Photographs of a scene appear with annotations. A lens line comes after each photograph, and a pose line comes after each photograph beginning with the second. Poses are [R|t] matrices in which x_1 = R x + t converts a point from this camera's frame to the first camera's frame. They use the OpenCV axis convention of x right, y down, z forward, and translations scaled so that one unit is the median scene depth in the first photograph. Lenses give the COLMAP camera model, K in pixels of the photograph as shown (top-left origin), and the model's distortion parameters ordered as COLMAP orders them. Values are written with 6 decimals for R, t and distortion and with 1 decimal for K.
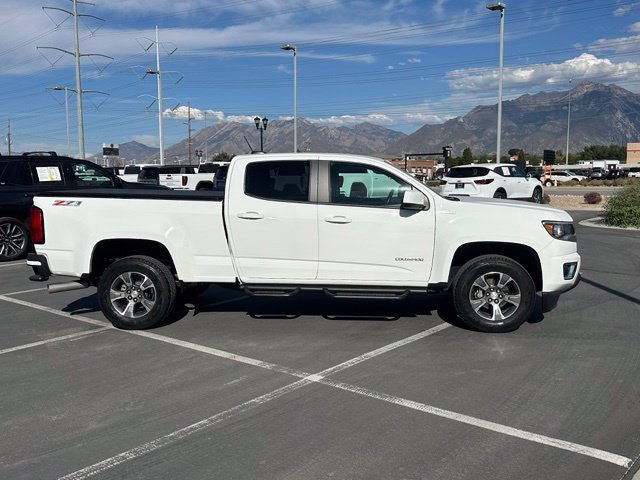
lens RADIAL K [[637.2, 0, 313.6], [0, 637.2, 230.4], [0, 0, 1]] dist [0.171131, -0.341819]
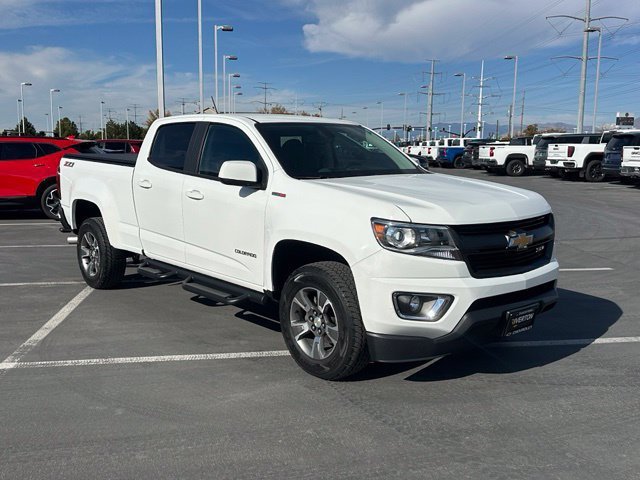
lens RADIAL K [[637.2, 0, 313.6], [0, 637.2, 230.4], [0, 0, 1]] dist [0.171131, -0.341819]
pose [[0.721109, 0.102355, -0.685219, 0.701332], [-0.072252, 0.994744, 0.072555, -0.040645], [0.689044, -0.002811, 0.724714, 0.497997]]
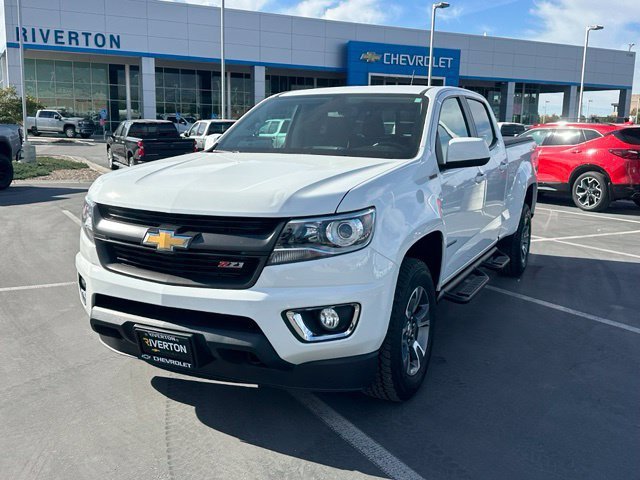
lens RADIAL K [[637.2, 0, 313.6], [0, 637.2, 230.4], [0, 0, 1]] dist [0.171131, -0.341819]
pose [[-0.398106, 0.142681, -0.906175, 0.793170], [-0.082300, 0.978291, 0.190192, -0.102738], [0.913640, 0.150295, -0.377721, 1.344817]]
